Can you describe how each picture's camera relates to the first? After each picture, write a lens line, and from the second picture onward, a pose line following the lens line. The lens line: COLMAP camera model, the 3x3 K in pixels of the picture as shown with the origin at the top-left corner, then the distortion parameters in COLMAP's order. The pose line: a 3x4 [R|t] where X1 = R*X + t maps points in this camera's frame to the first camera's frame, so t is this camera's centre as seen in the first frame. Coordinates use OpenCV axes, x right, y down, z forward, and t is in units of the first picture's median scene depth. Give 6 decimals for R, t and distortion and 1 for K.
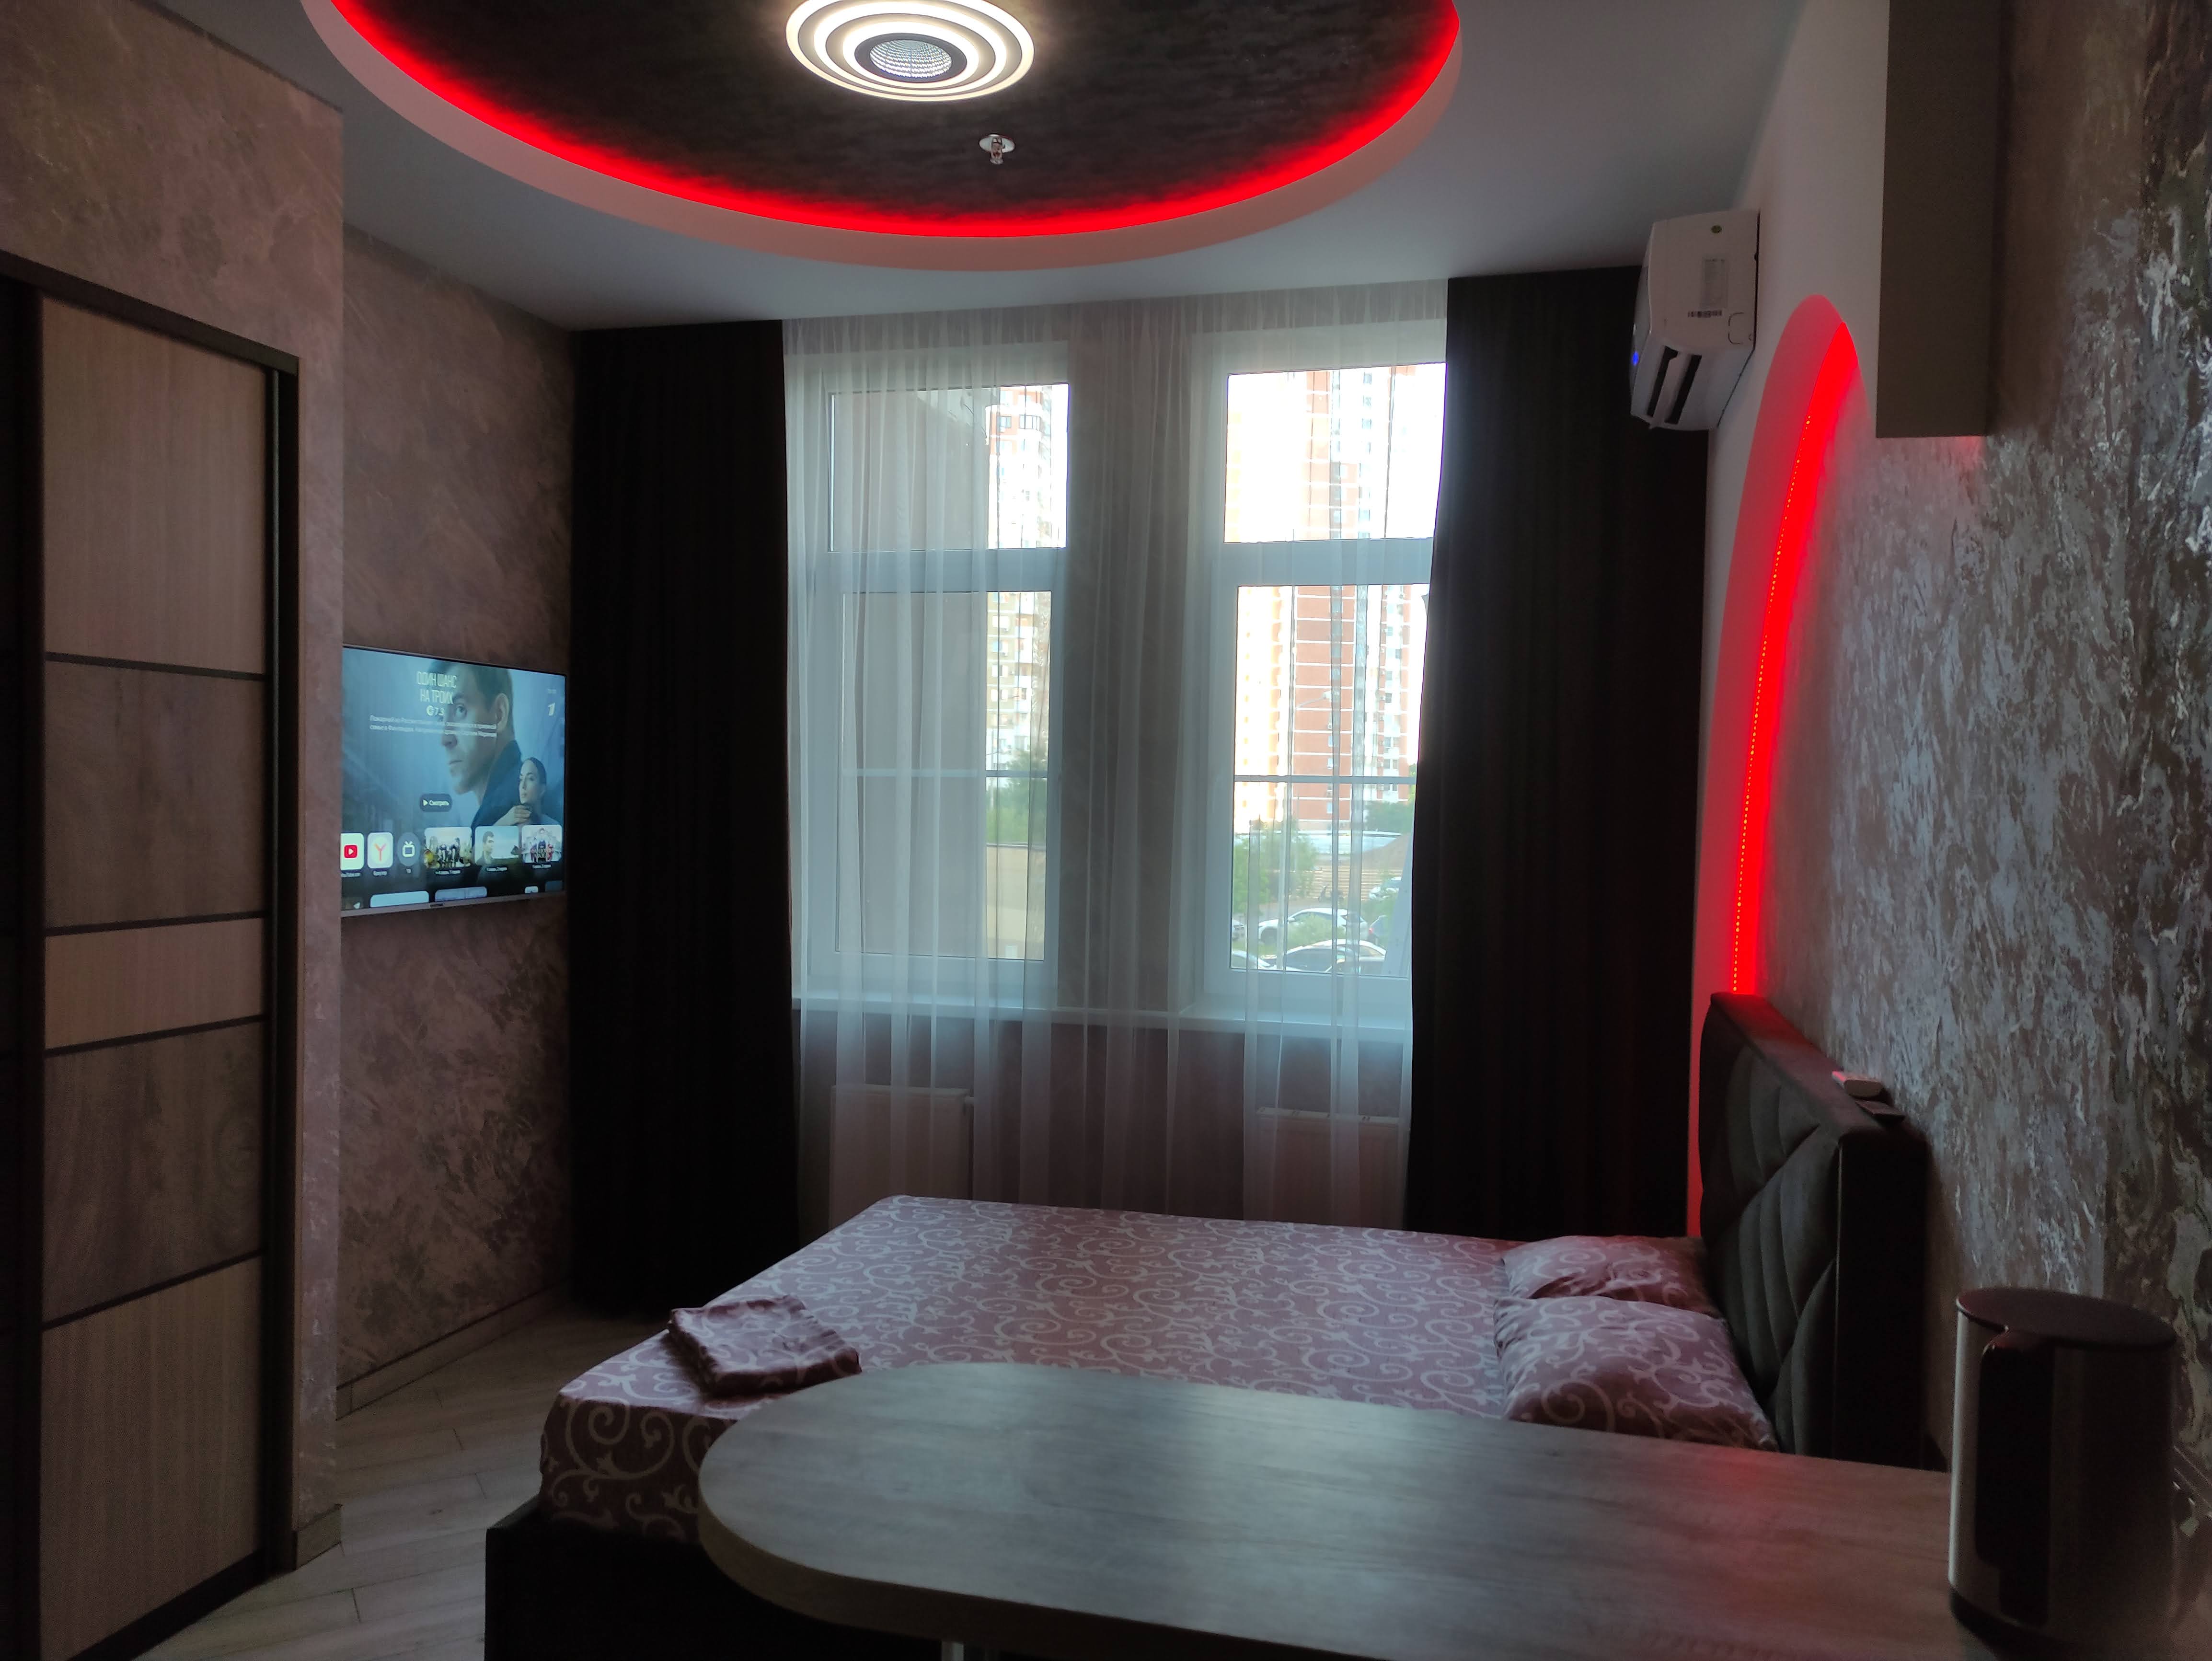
lens RADIAL K [[1626.2, 0, 1083.2], [0, 1626.2, 823.1], [0, 0, 1]] dist [0.044220, -0.032078]
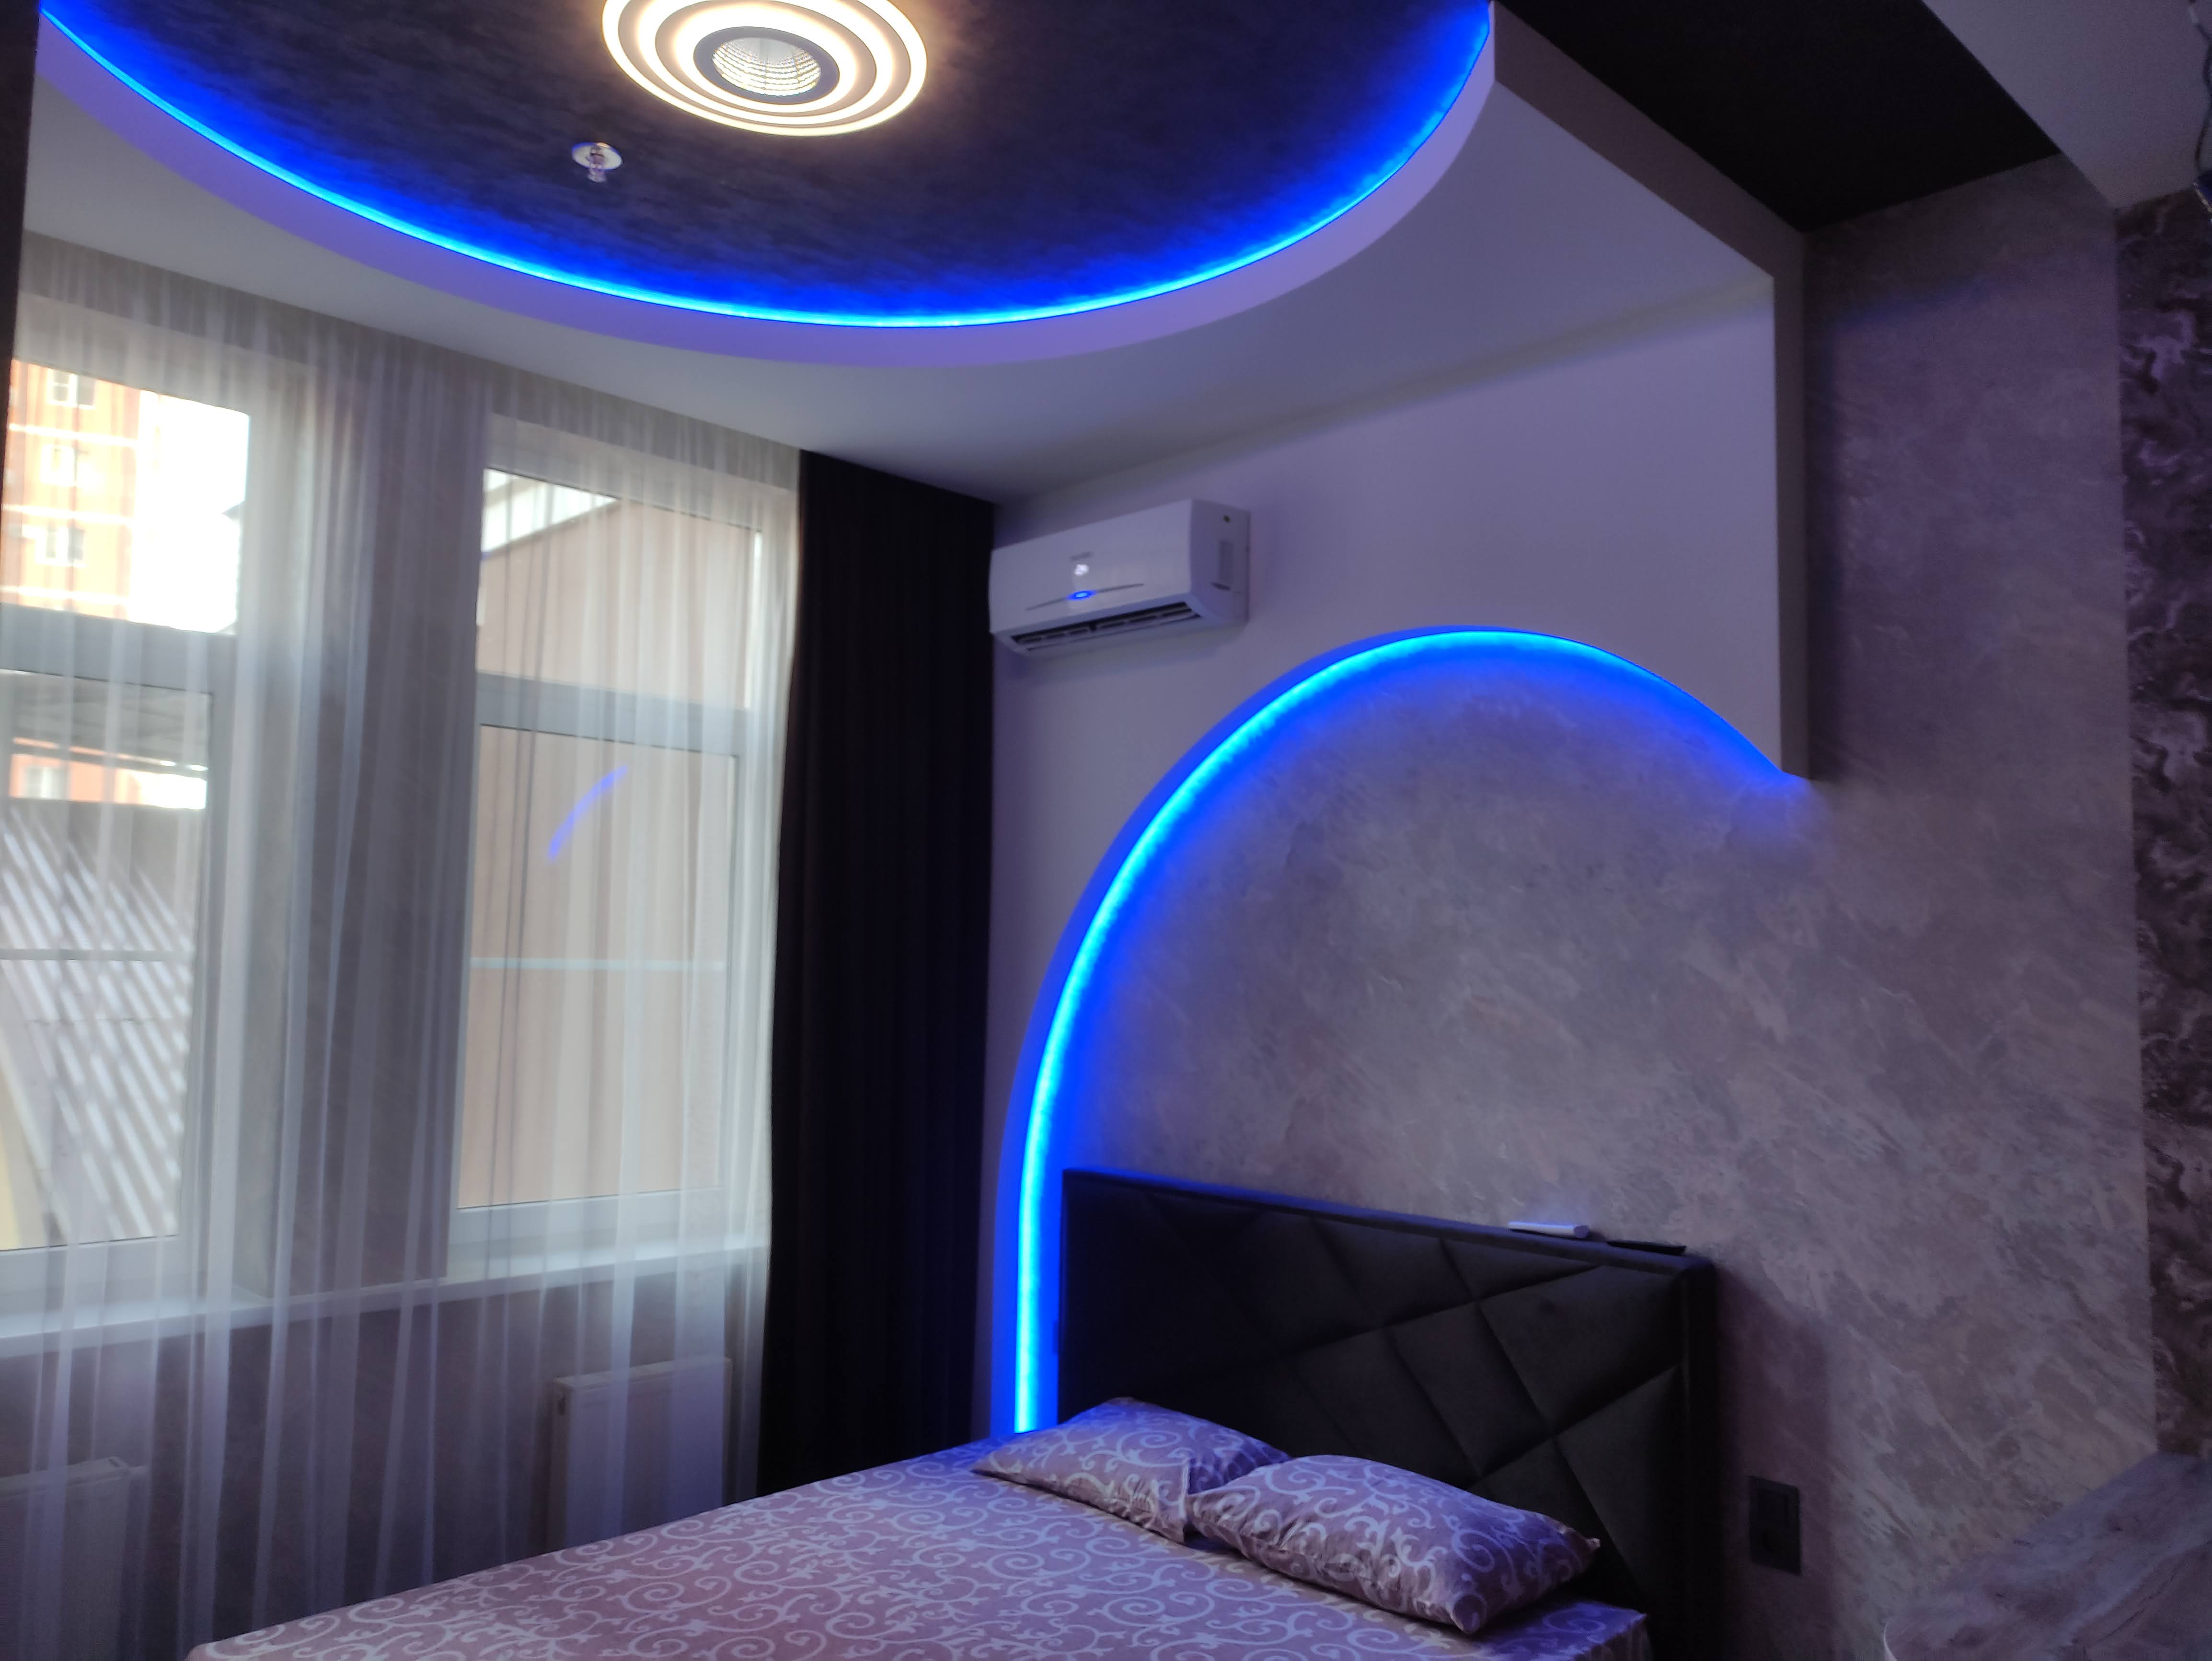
lens RADIAL K [[1626.2, 0, 1132.9], [0, 1626.2, 813.9], [0, 0, 1]] dist [0.044220, -0.032078]
pose [[0.510899, 0.076535, 0.856227, -0.559980], [0.002067, 0.995917, -0.090254, -0.036168], [-0.859638, 0.047881, 0.508655, 0.401940]]
